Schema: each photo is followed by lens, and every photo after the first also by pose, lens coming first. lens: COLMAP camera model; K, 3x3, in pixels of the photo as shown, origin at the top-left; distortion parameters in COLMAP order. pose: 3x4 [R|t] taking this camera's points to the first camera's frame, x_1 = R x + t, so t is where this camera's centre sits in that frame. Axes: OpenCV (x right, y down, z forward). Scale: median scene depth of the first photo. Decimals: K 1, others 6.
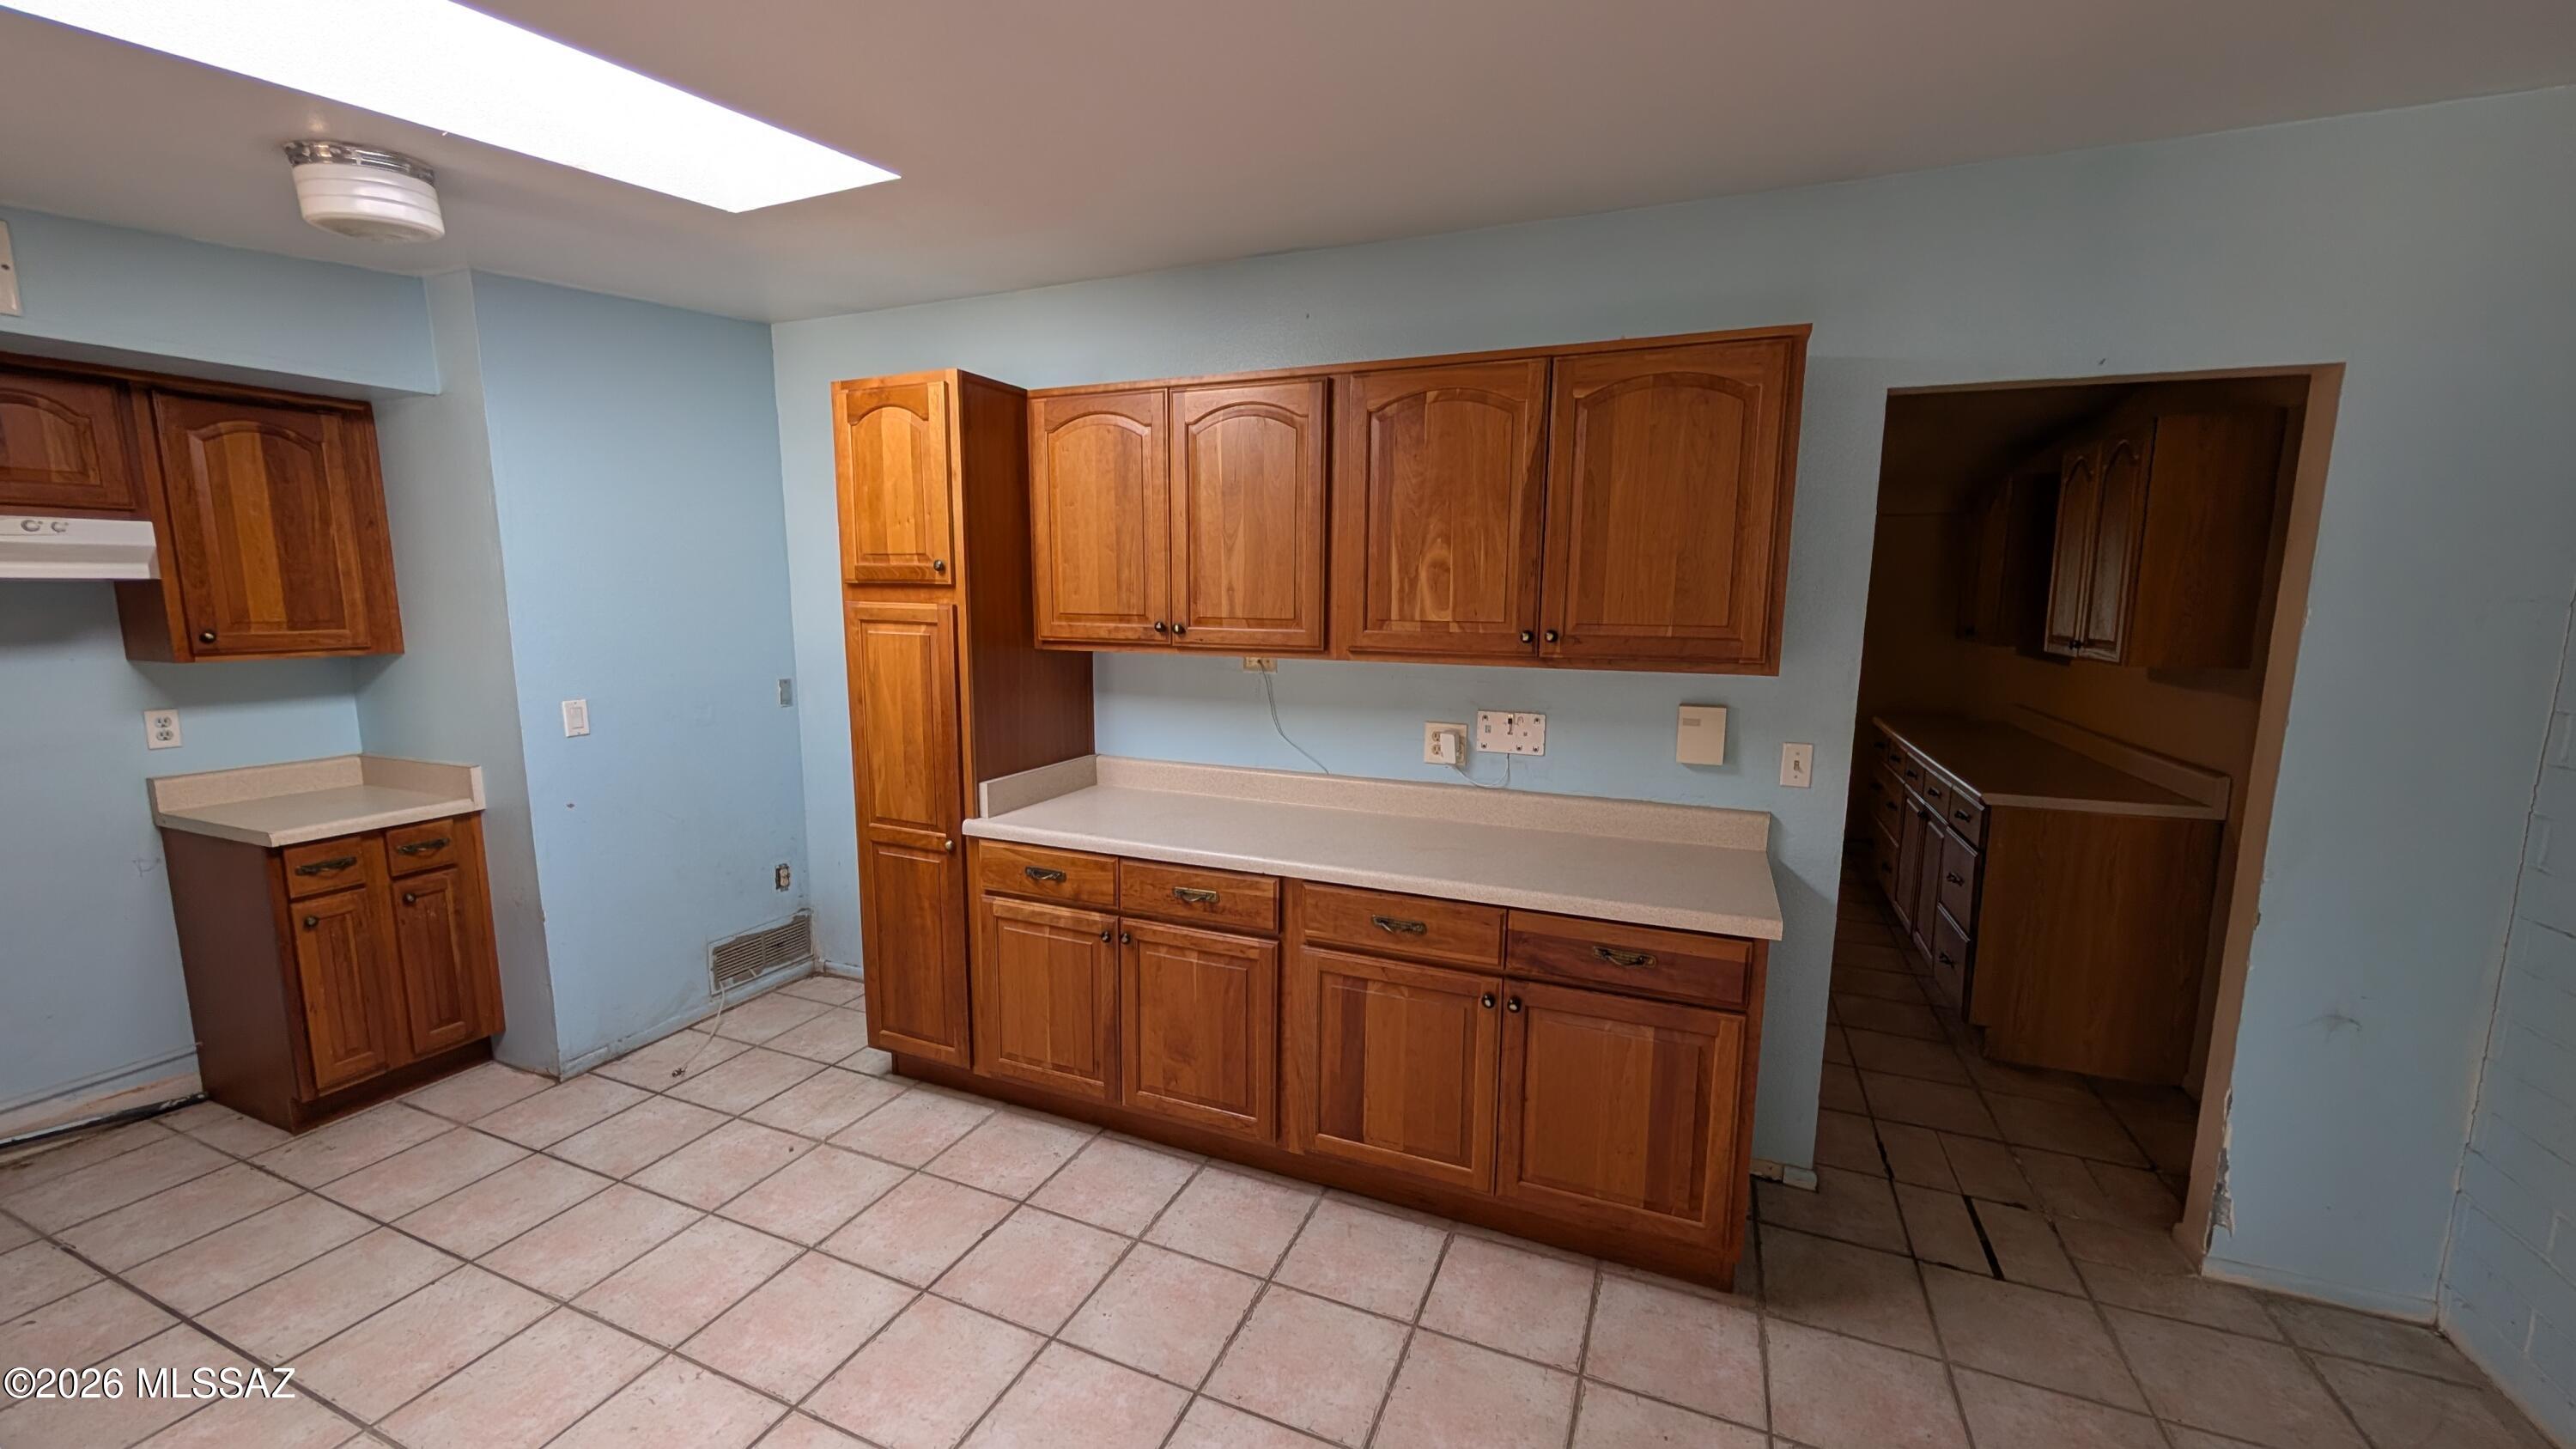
lens RADIAL K [[973.5, 0, 1287.9], [0, 973.5, 733.9], [0, 0, 1]] dist [-0.002003, -0.000408]
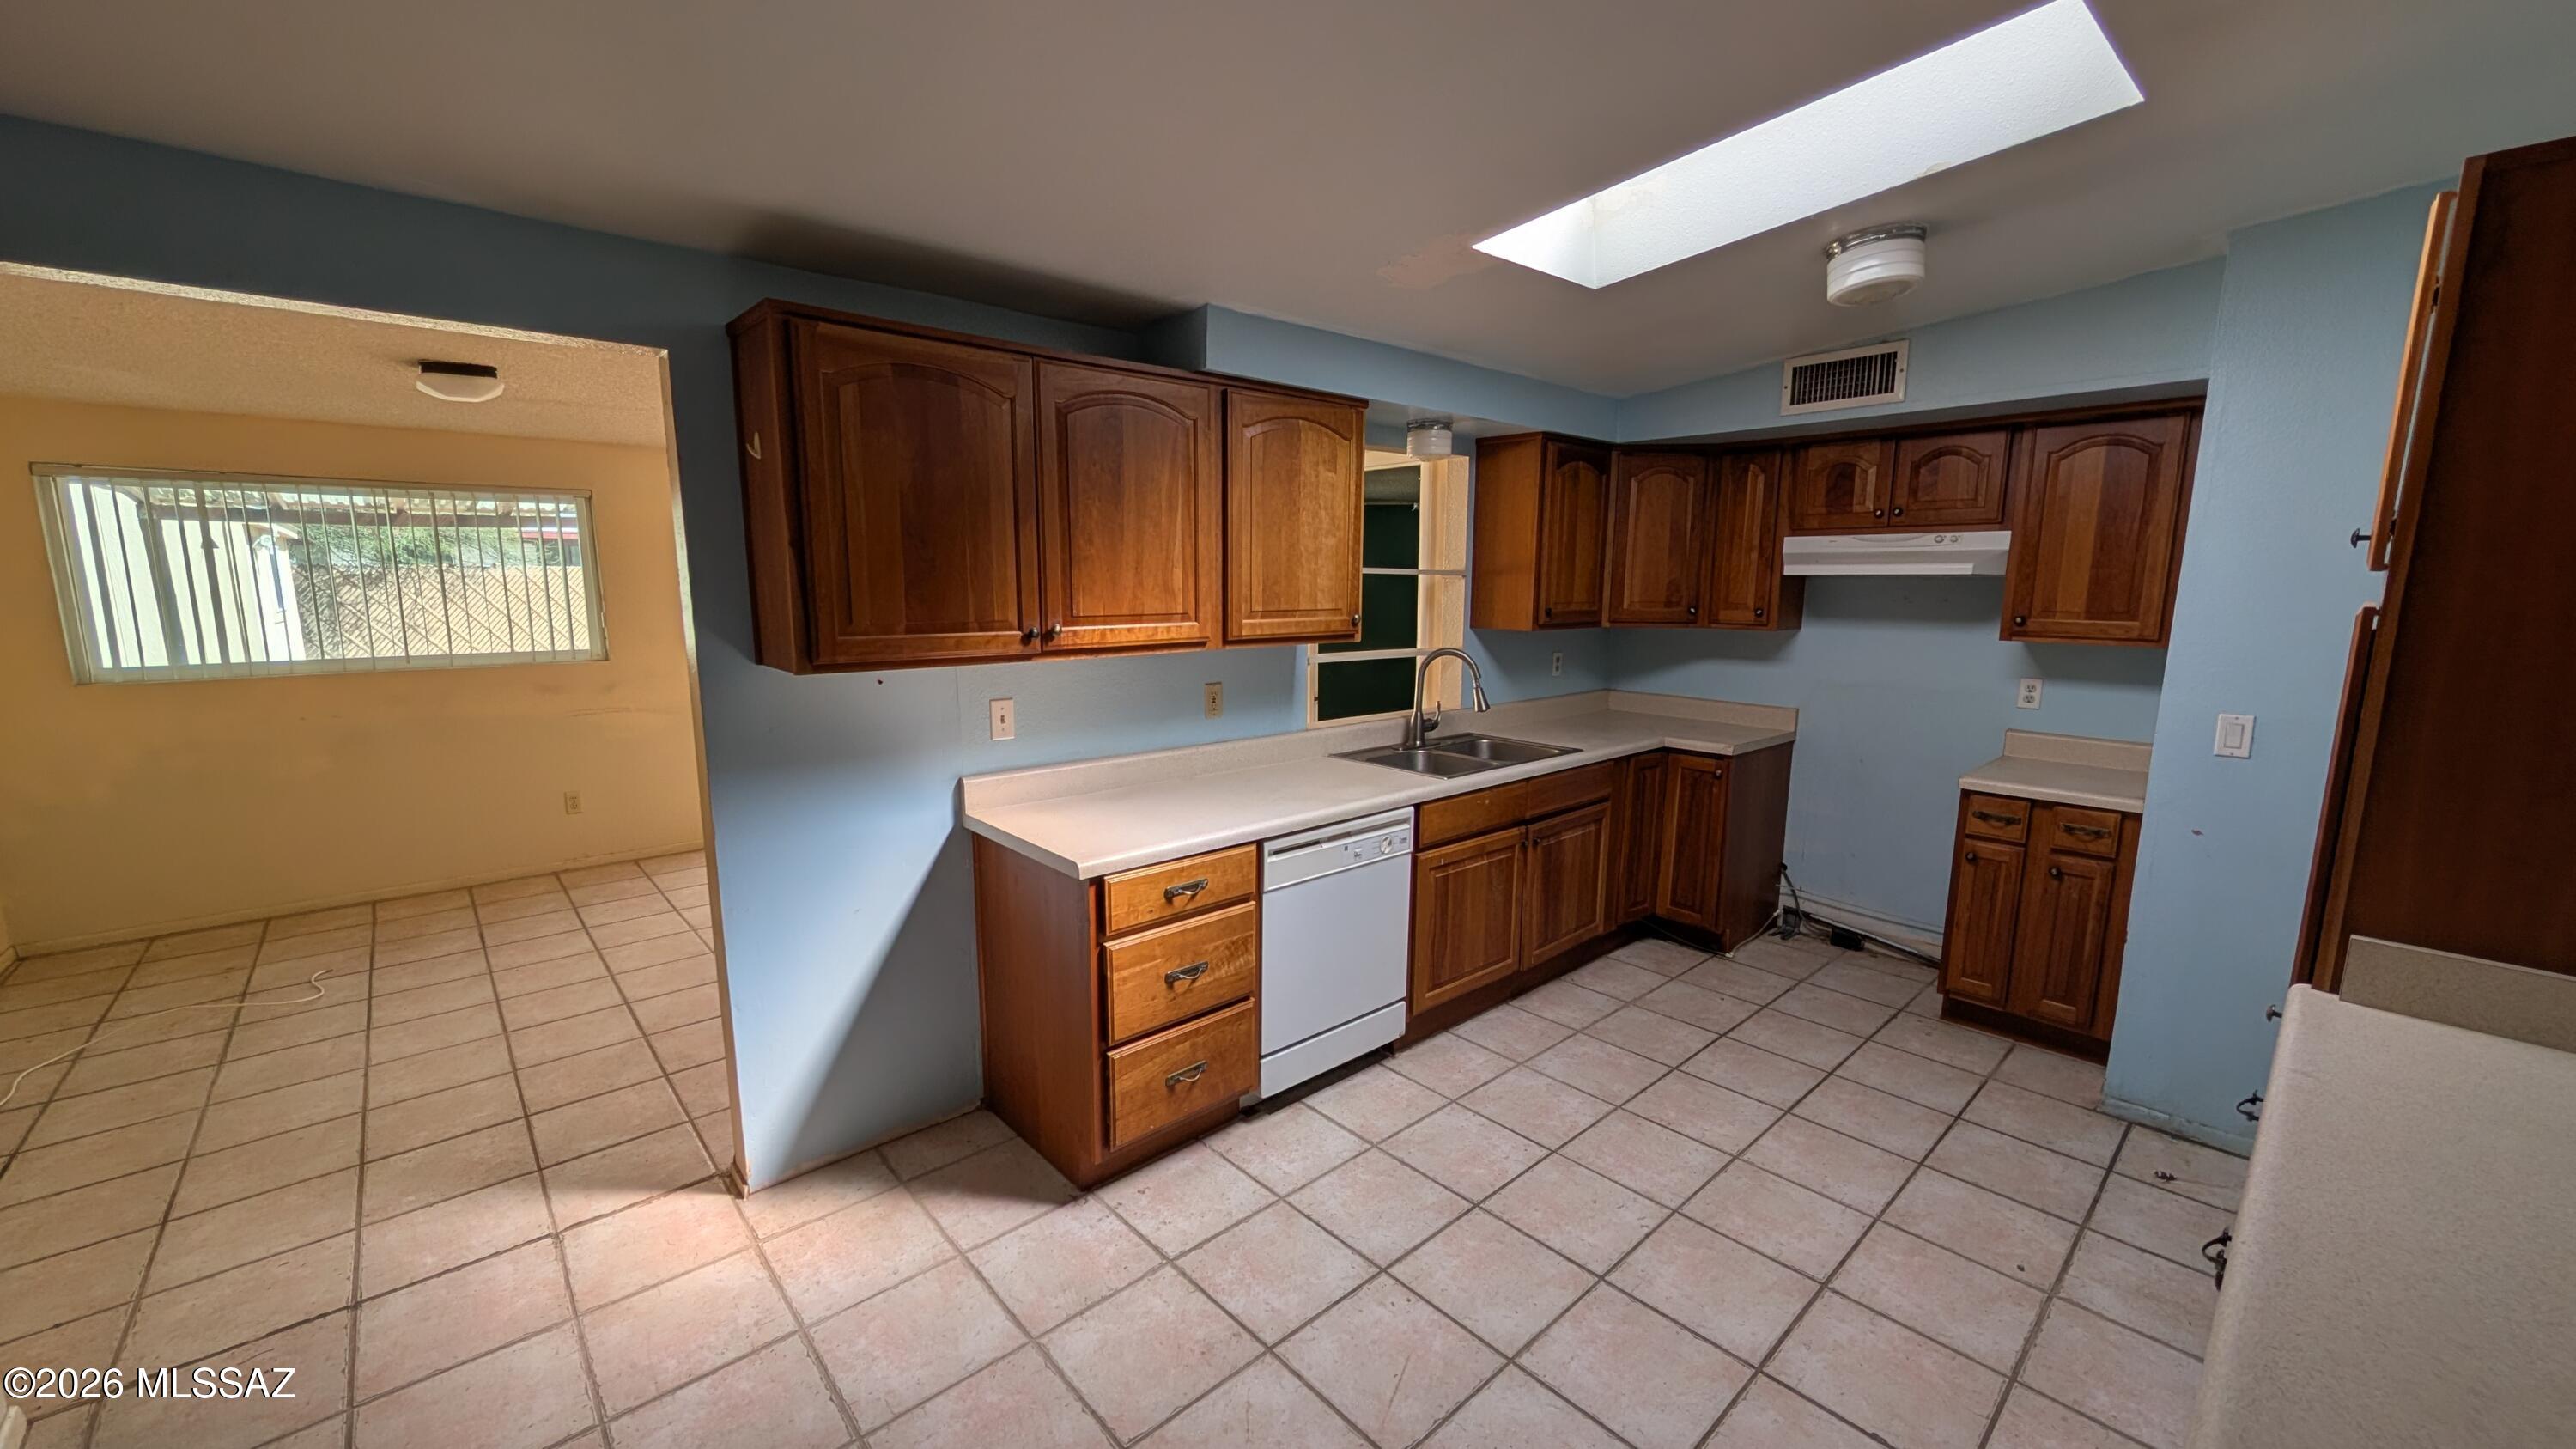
lens RADIAL K [[973.5, 0, 1285.6], [0, 973.5, 732.8], [0, 0, 1]] dist [-0.002003, -0.000408]
pose [[-0.422194, 0.134837, -0.896421, 0.422277], [-0.138475, 0.967677, 0.210773, -0.093779], [0.895866, 0.213119, -0.389877, 0.672750]]
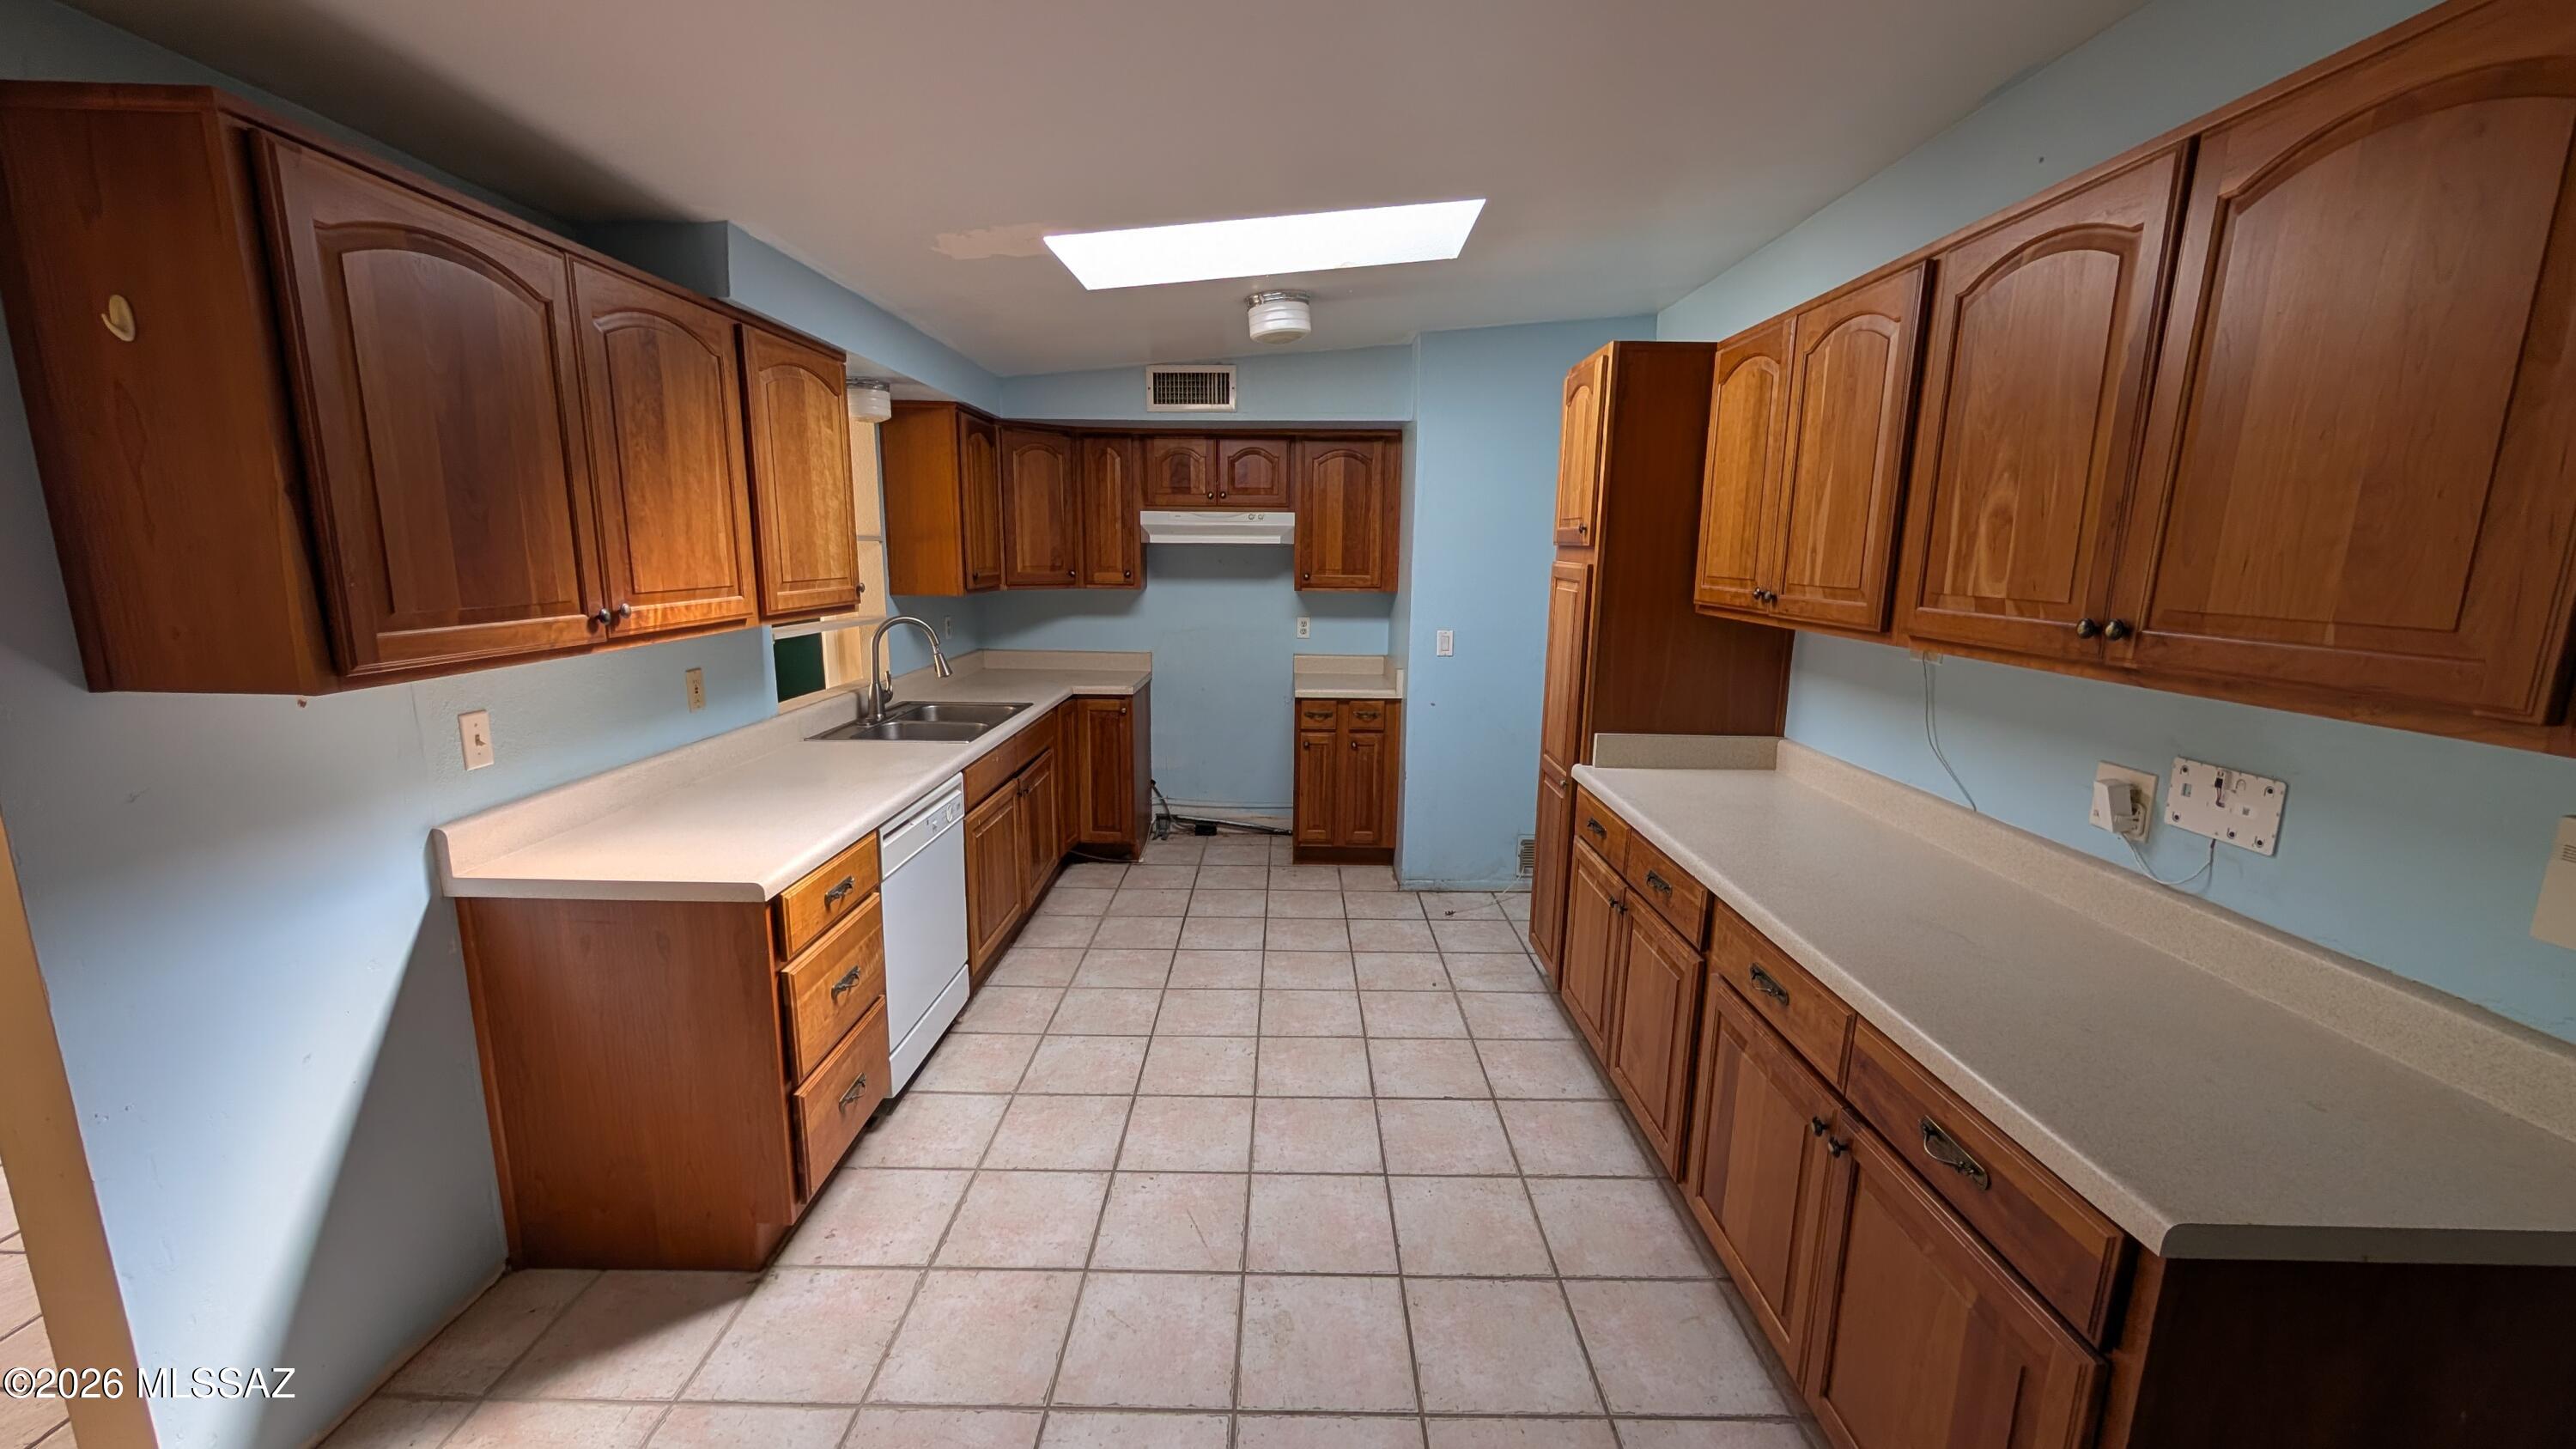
lens RADIAL K [[973.5, 0, 1286.6], [0, 973.5, 732.0], [0, 0, 1]] dist [-0.002003, -0.000408]
pose [[0.386839, 0.169963, -0.906349, 0.534951], [-0.142060, 0.982119, 0.123540, -0.035791], [0.911139, 0.080966, 0.404067, 0.270333]]
